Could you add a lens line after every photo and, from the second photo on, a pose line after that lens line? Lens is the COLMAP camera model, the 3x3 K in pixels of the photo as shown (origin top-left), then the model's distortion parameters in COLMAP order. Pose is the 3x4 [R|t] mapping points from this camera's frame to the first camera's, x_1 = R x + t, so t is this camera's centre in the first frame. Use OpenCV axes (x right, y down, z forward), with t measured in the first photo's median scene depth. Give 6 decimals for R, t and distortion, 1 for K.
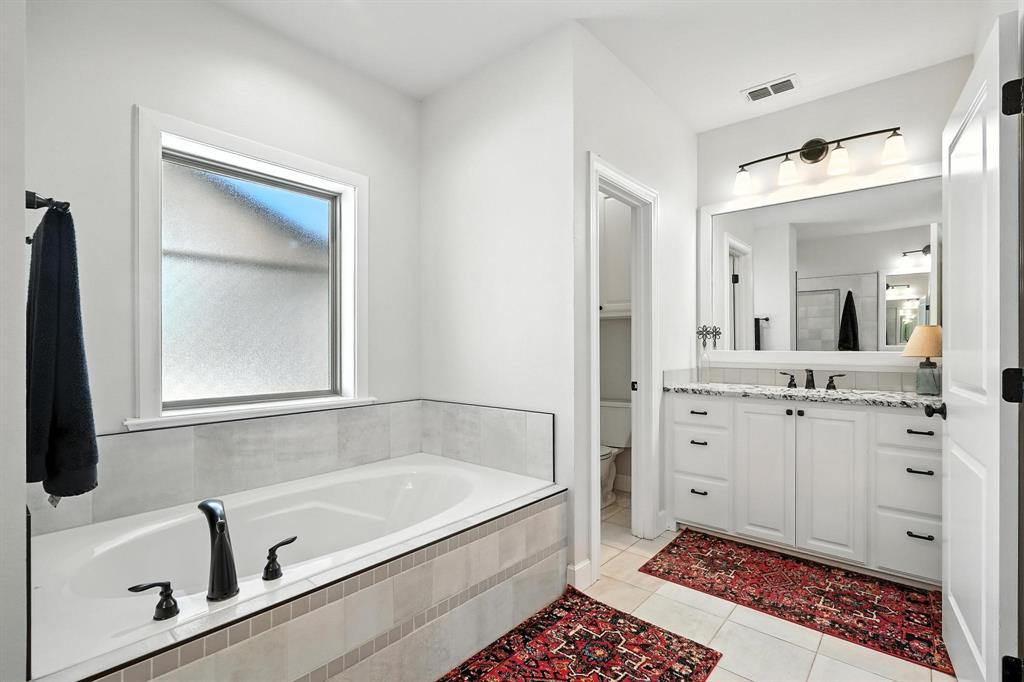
lens RADIAL K [[472.8, 0, 512.2], [0, 472.8, 342.8], [0, 0, 1]] dist [-0.001406, 0.000307]
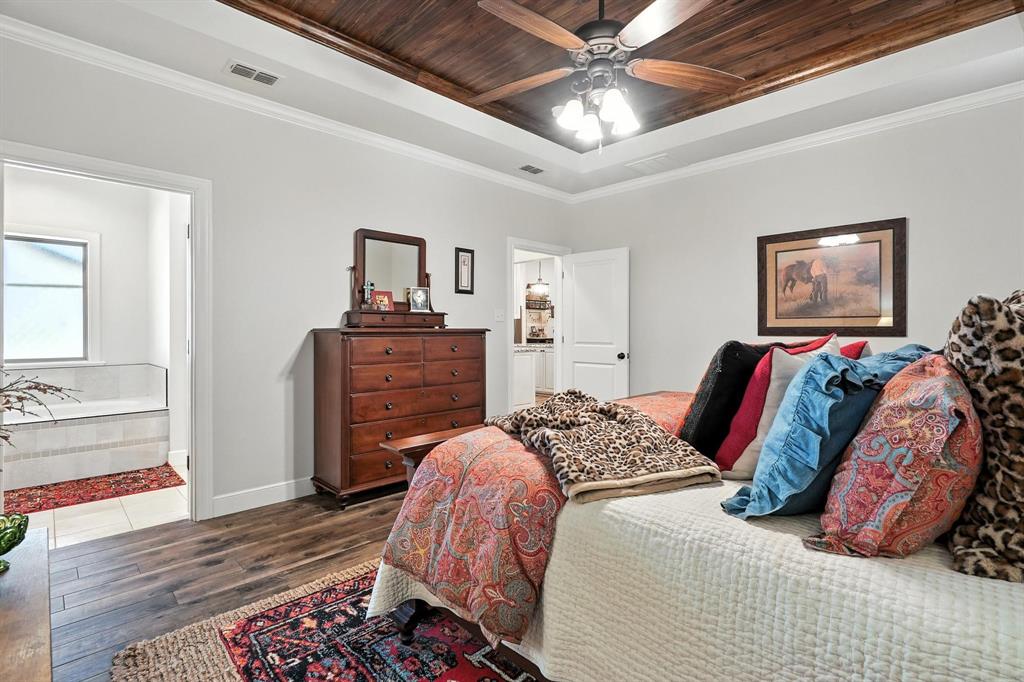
lens RADIAL K [[472.8, 0, 513.1], [0, 472.8, 337.4], [0, 0, 1]] dist [-0.001406, 0.000307]
pose [[0.997050, 0.003240, -0.076688, 1.626744], [-0.002102, 0.999887, 0.014912, -0.001758], [0.076728, -0.014706, 0.996944, -0.738921]]
